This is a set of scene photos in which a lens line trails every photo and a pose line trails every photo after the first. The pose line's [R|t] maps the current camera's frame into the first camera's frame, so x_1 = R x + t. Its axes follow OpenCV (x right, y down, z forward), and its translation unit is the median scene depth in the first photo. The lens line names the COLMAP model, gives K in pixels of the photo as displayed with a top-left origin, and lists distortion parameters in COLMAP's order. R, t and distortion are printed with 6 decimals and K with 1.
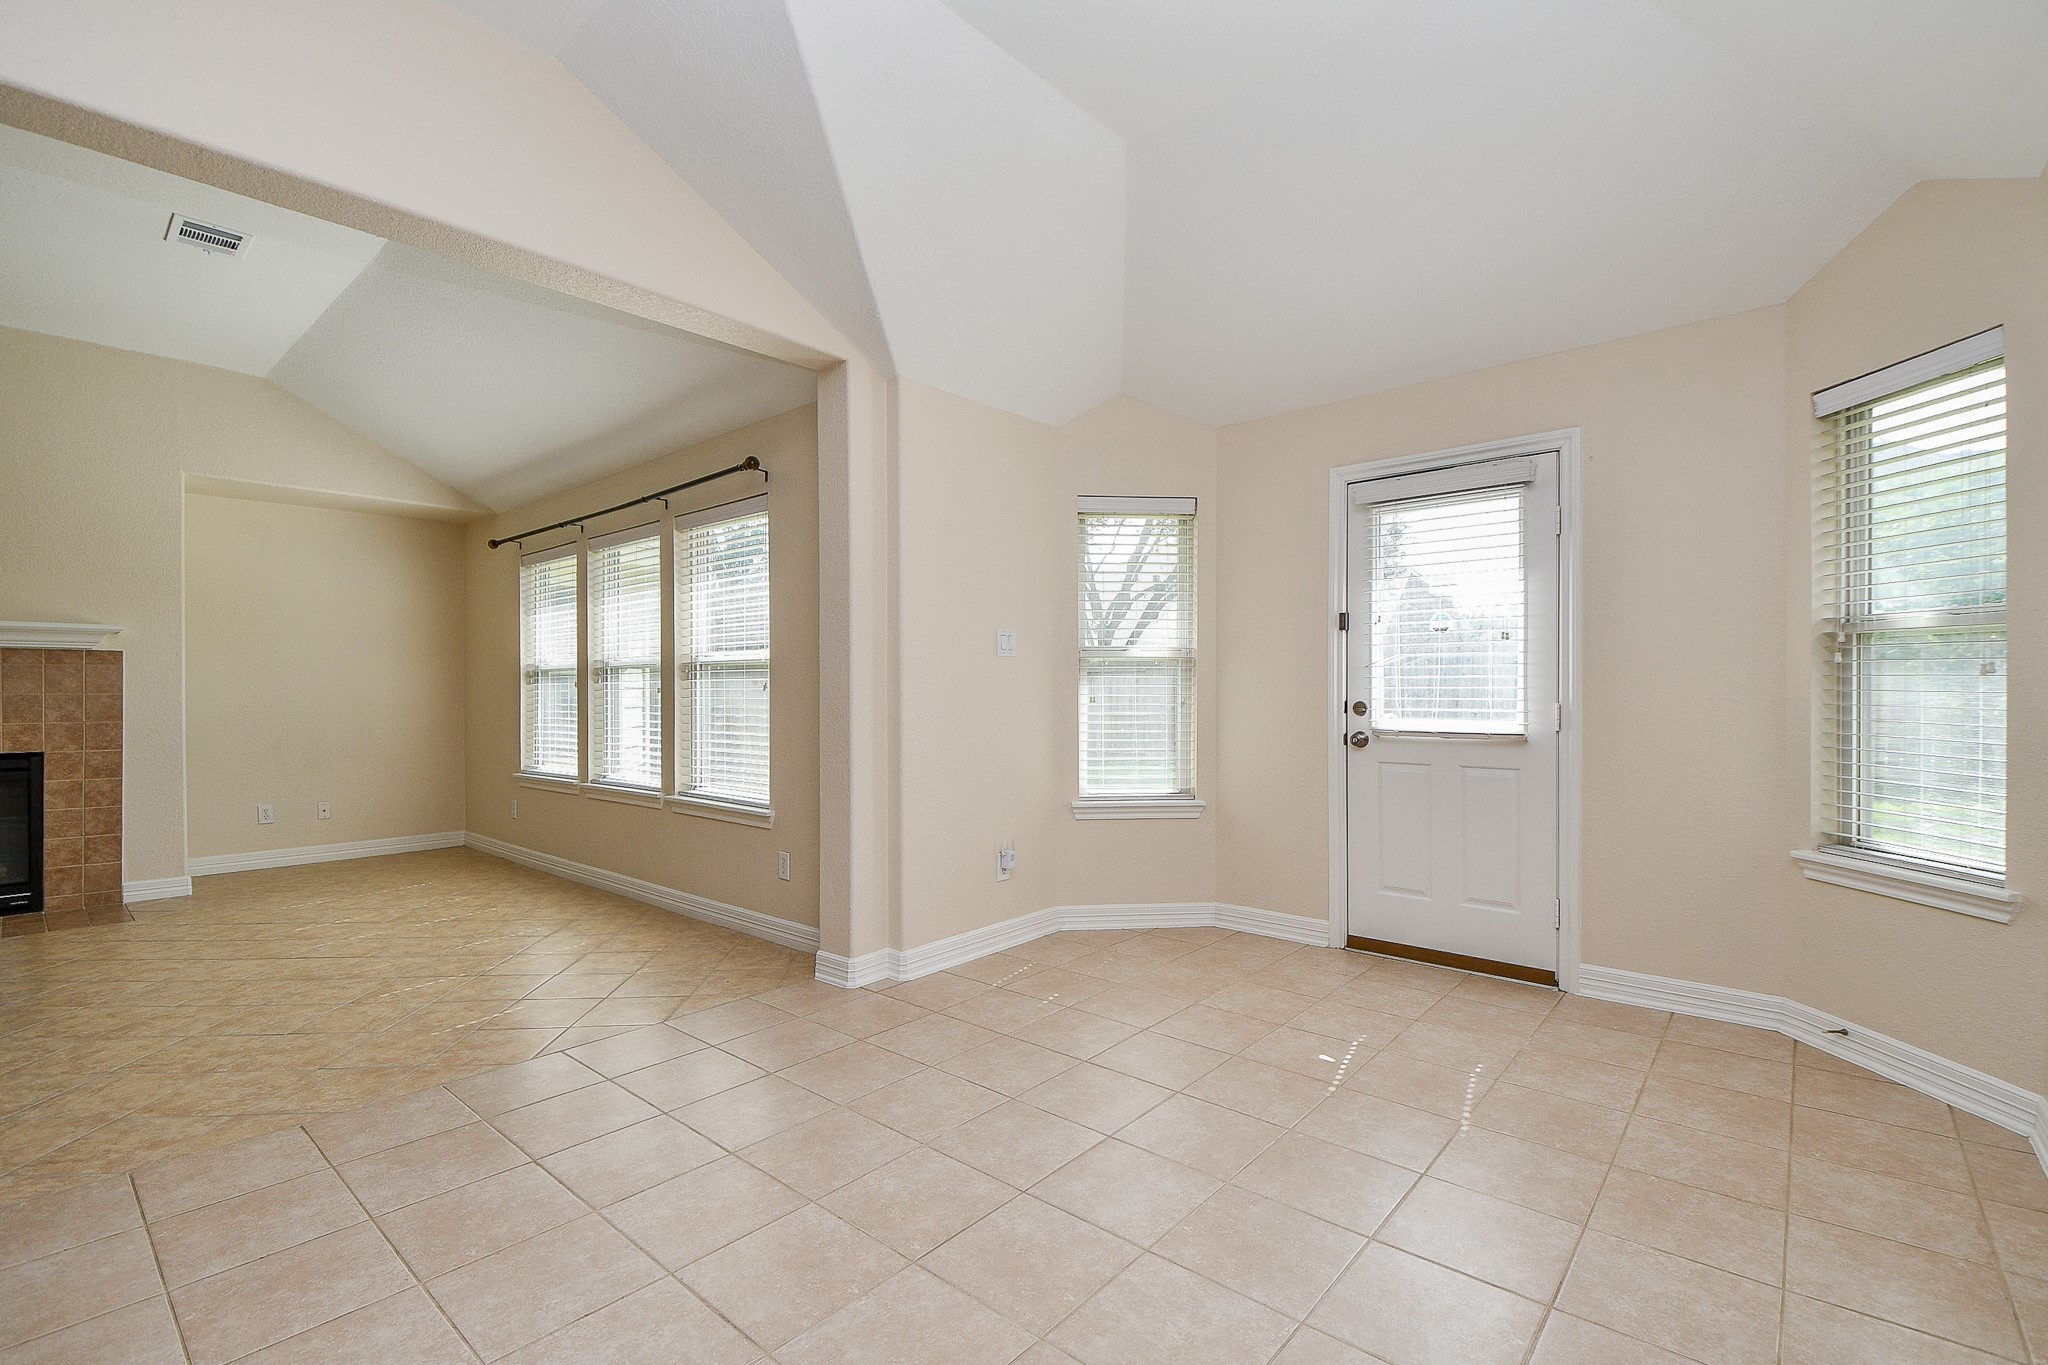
lens RADIAL K [[915.2, 0, 1019.7], [0, 915.2, 693.0], [0, 0, 1]] dist [0.000284, -0.006710]
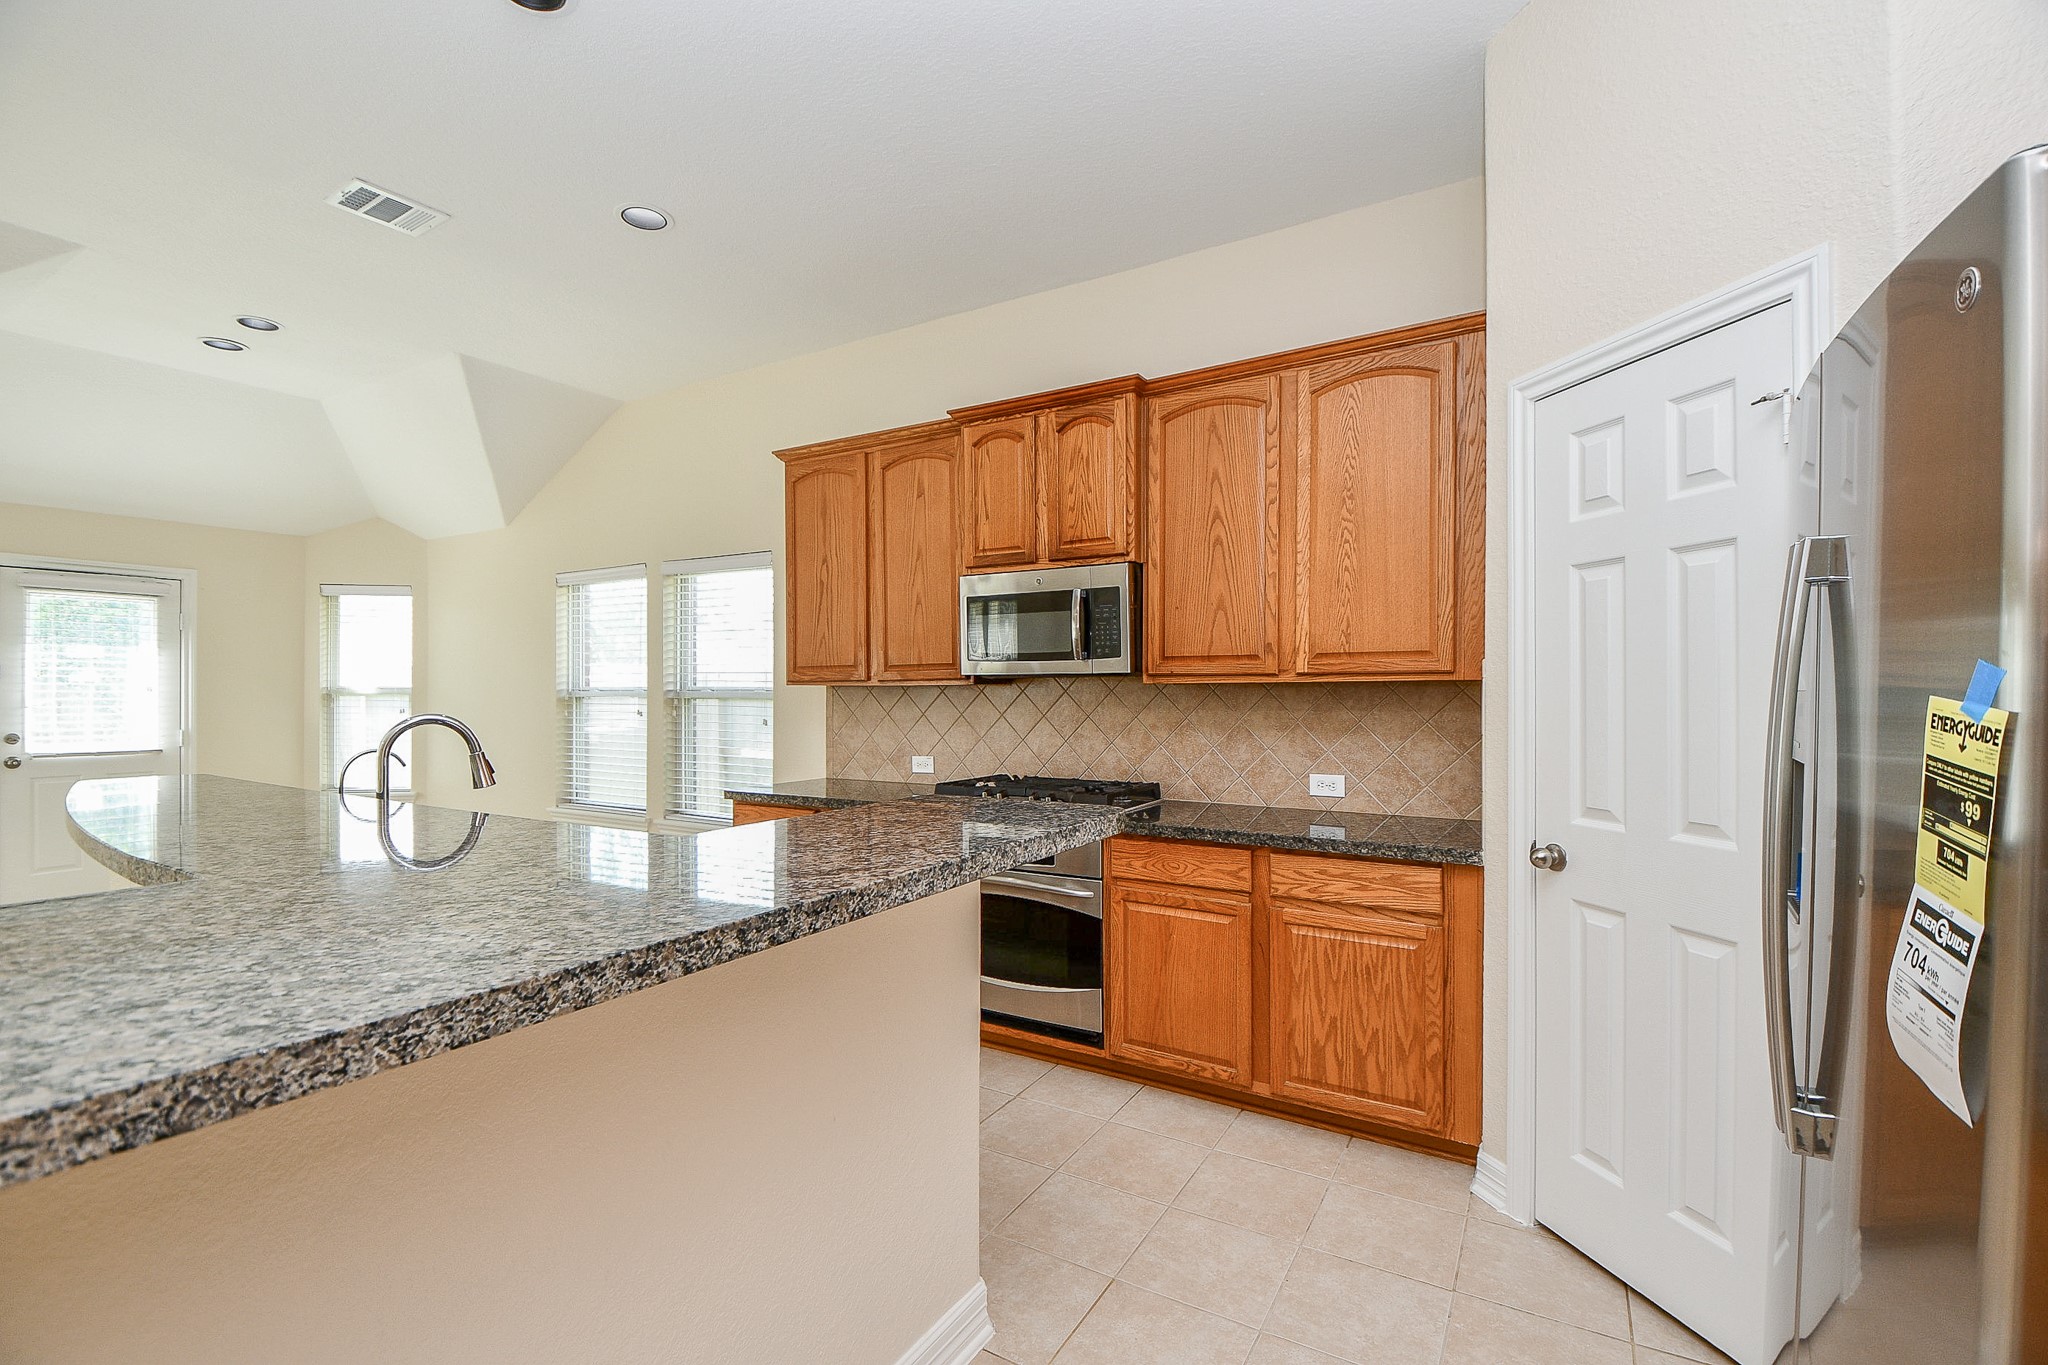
lens RADIAL K [[899.0, 0, 1025.3], [0, 899.0, 694.5], [0, 0, 1]] dist [0.029449, -0.024003]
pose [[-0.168425, 0.003396, 0.985709, -0.968279], [0.003656, 0.999989, -0.002820, -0.030233], [-0.985708, 0.003129, -0.168436, -0.185657]]
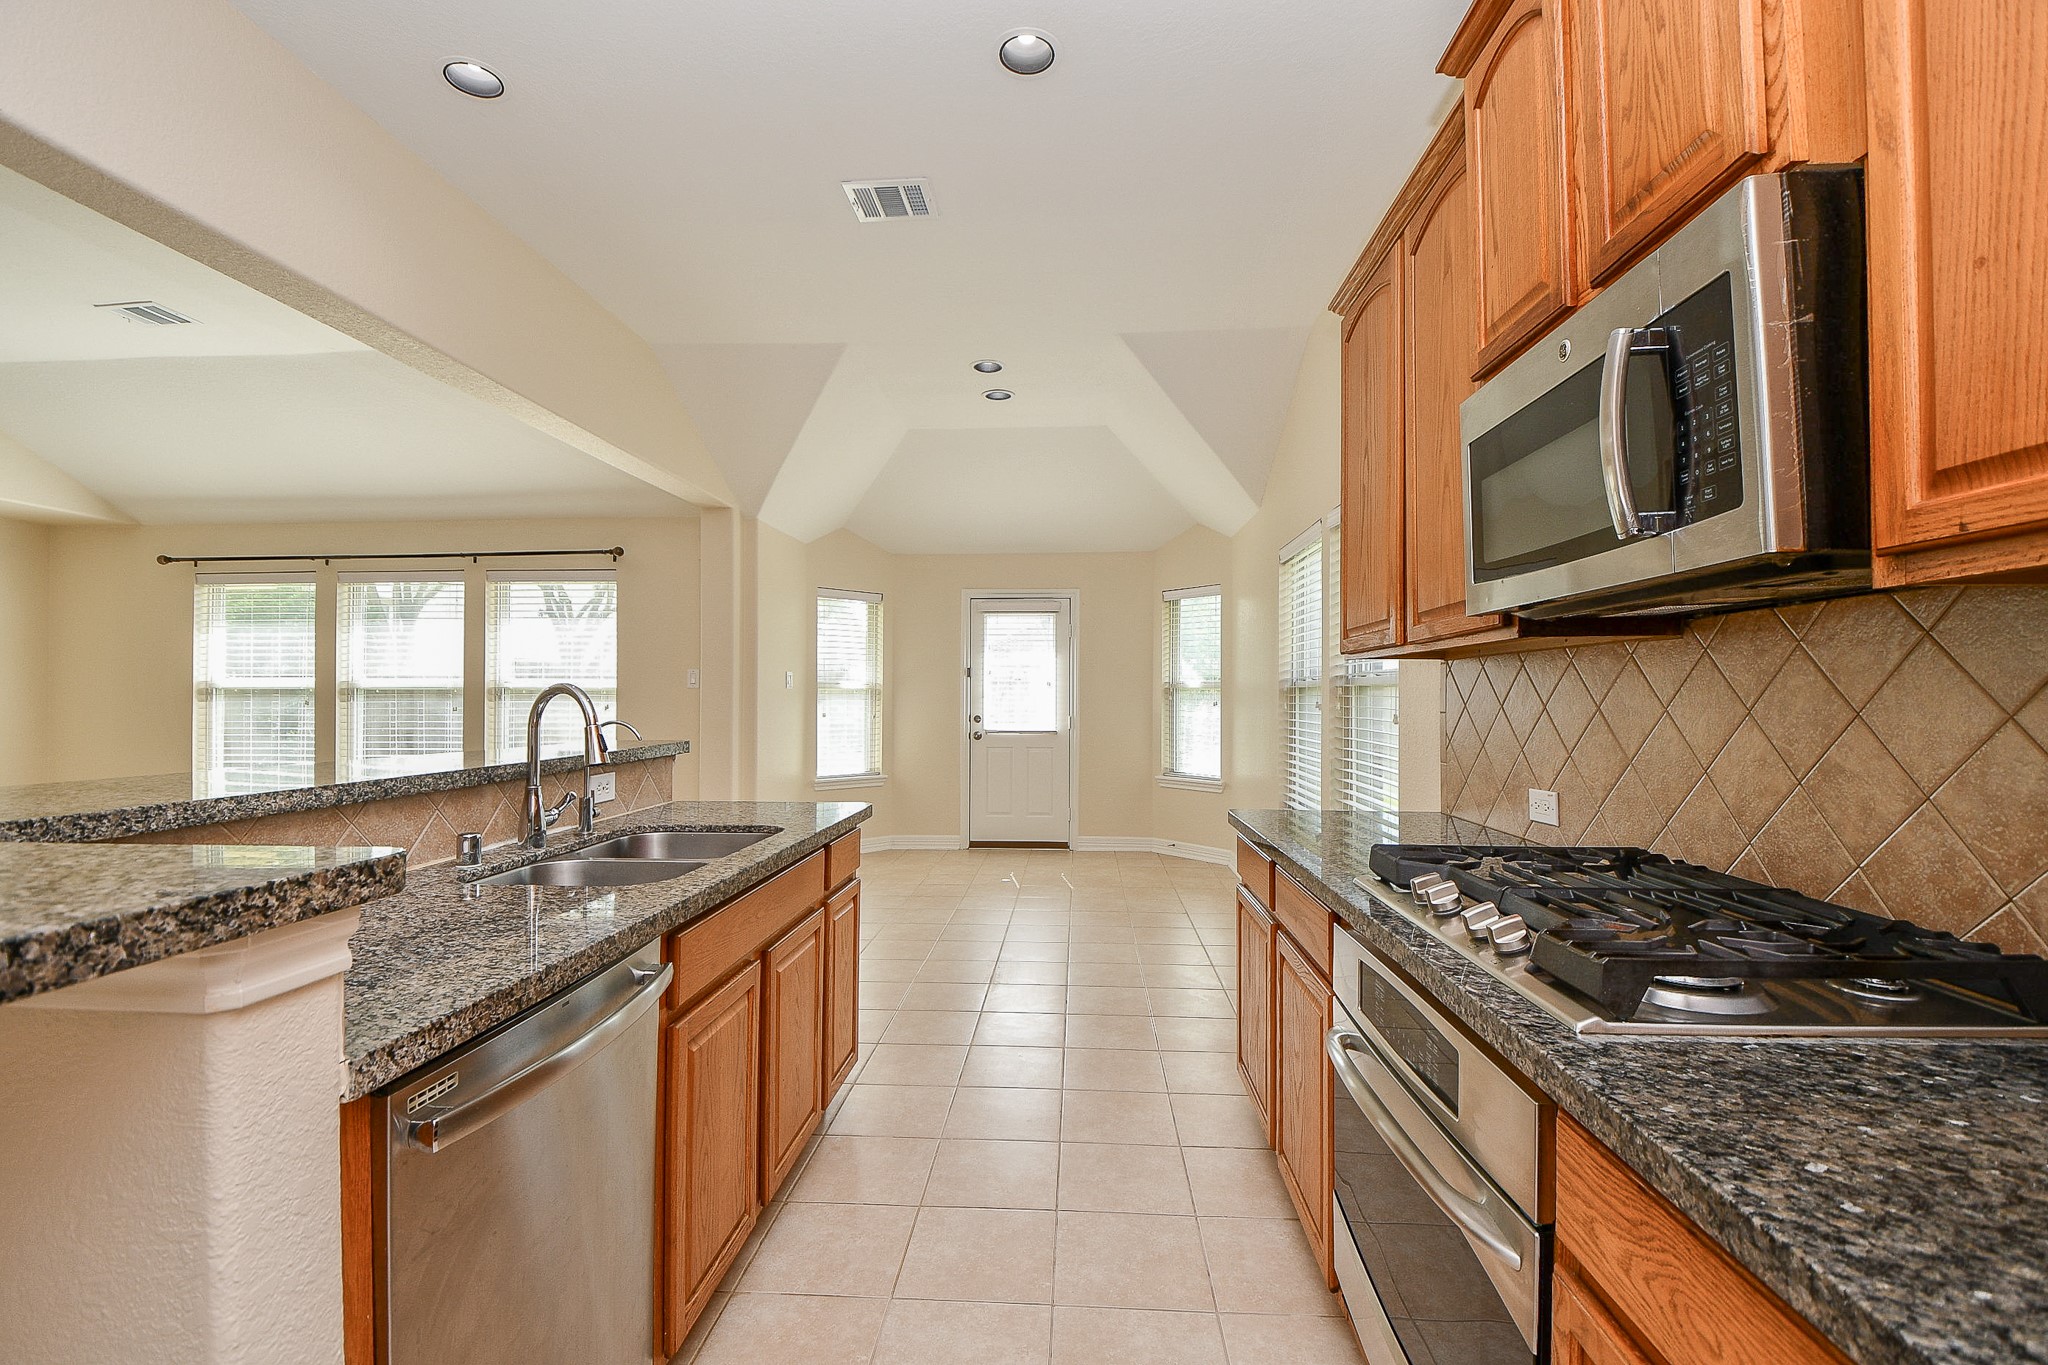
lens RADIAL K [[895.1, 0, 1035.1], [0, 895.1, 688.1], [0, 0, 1]] dist [0.014007, -0.016891]
pose [[0.785916, 0.010539, 0.618243, -0.555730], [-0.001805, 0.999890, -0.014751, -0.016391], [-0.618330, 0.010477, 0.785849, -0.430749]]
